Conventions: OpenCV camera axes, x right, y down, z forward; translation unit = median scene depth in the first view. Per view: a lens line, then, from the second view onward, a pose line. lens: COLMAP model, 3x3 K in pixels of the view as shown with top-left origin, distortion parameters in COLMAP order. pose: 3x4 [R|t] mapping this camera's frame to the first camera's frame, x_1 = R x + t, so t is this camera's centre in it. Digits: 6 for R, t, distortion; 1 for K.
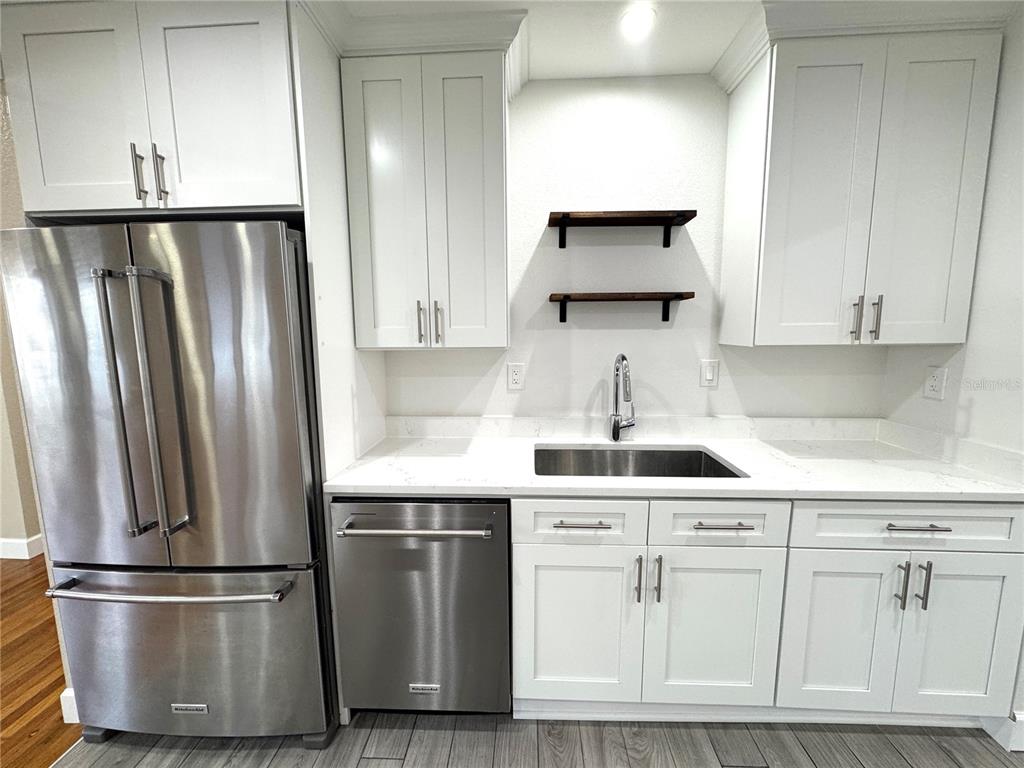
lens RADIAL K [[411.0, 0, 510.9], [0, 411.0, 381.8], [0, 0, 1]] dist [-0.004227, 0.002200]
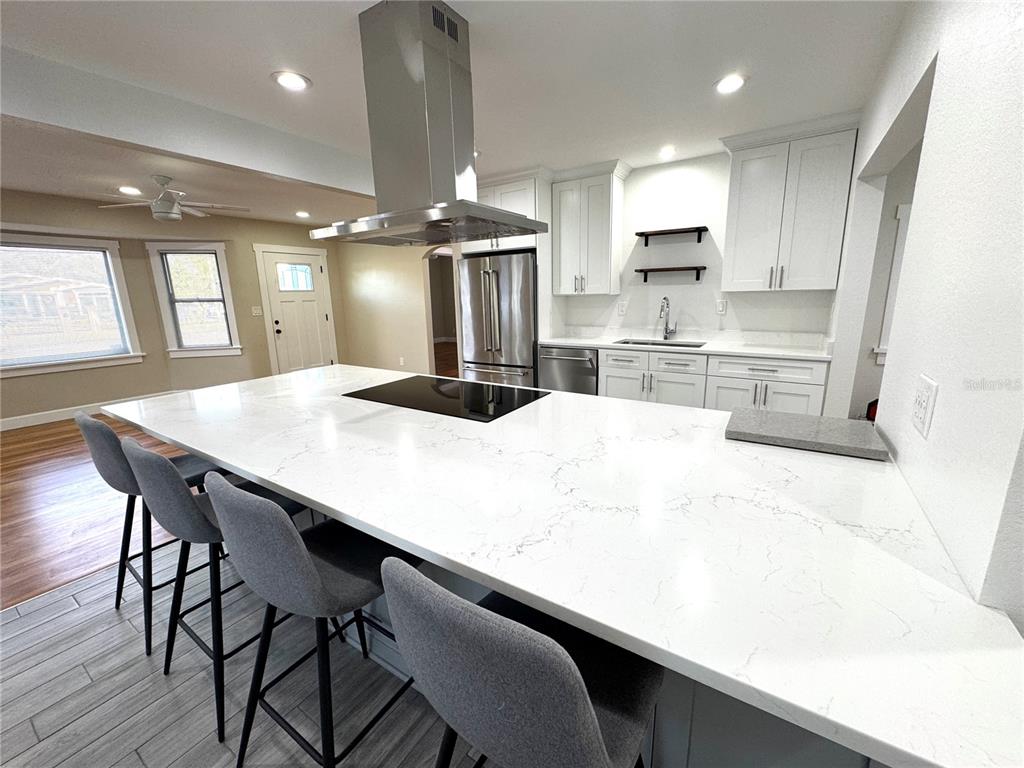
lens RADIAL K [[411.0, 0, 514.0], [0, 411.0, 382.9], [0, 0, 1]] dist [-0.004227, 0.002200]
pose [[0.866702, 0.096381, -0.489426, 0.721130], [-0.044809, 0.992232, 0.116047, 0.176544], [0.496809, -0.078648, 0.864289, -1.376613]]
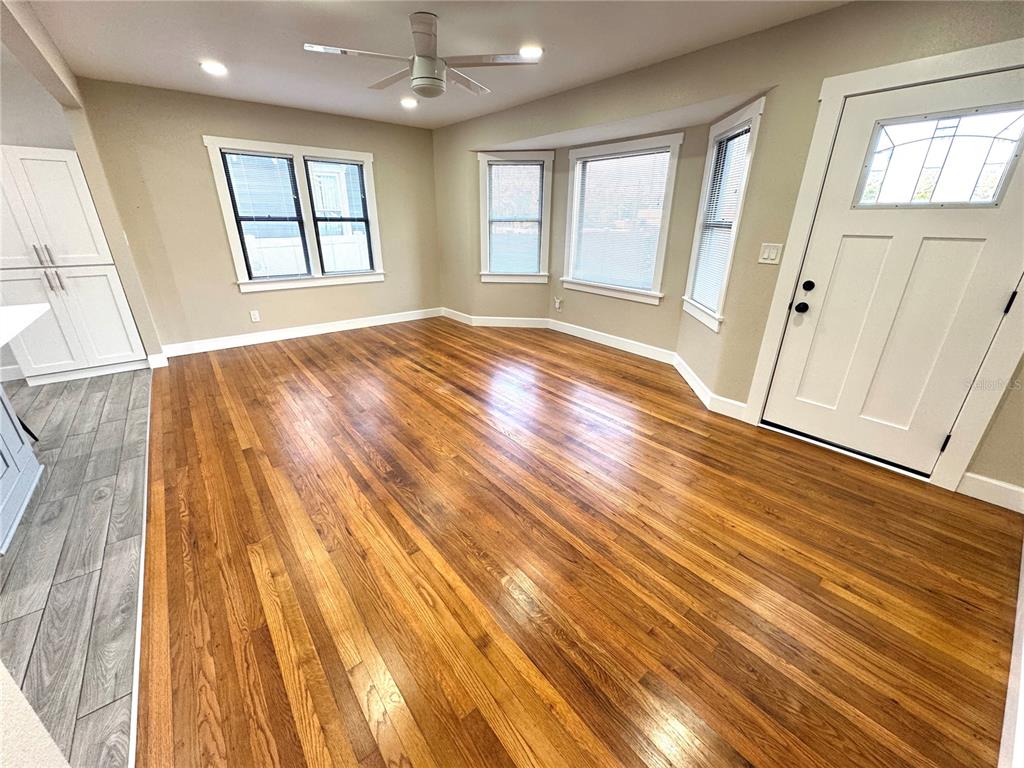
lens RADIAL K [[411.0, 0, 508.6], [0, 411.0, 379.3], [0, 0, 1]] dist [-0.004227, 0.002200]
pose [[-0.752392, 0.239554, -0.613613, -1.084570], [-0.083388, 0.889396, 0.449467, -0.121740], [0.653416, 0.389344, -0.649198, 1.162340]]
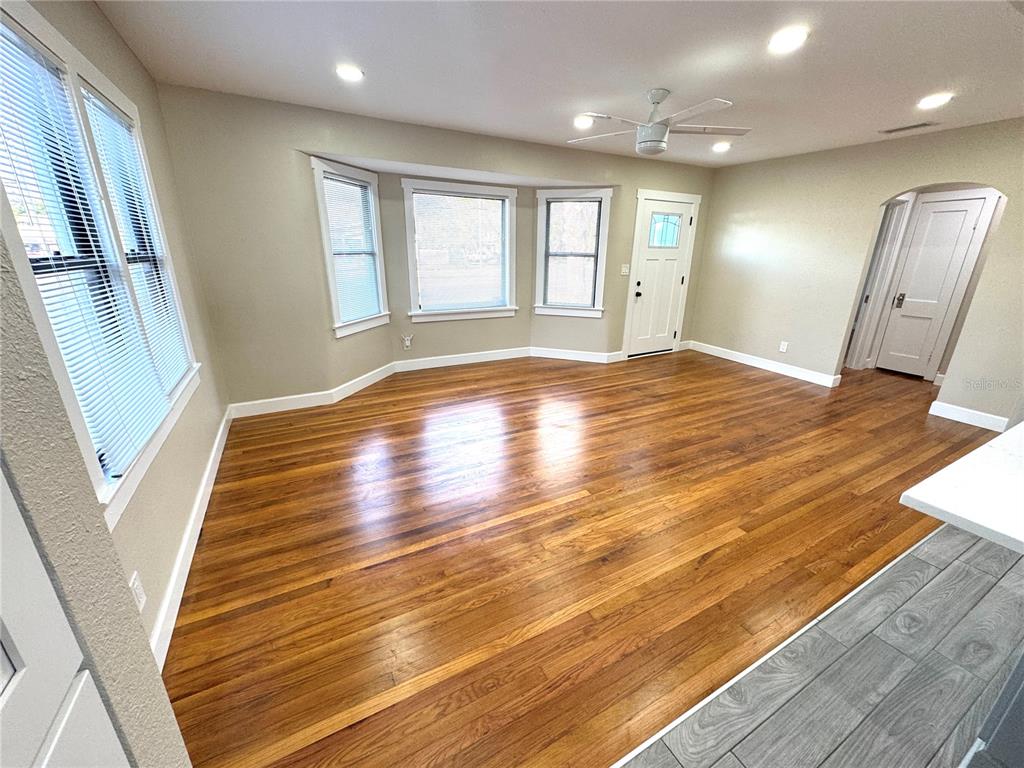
lens RADIAL K [[411.0, 0, 513.2], [0, 411.0, 381.1], [0, 0, 1]] dist [-0.004227, 0.002200]
pose [[0.518799, 0.276691, -0.808882, -0.673118], [-0.120771, 0.960407, 0.251063, 0.203661], [0.846323, -0.032562, 0.531674, -1.754578]]
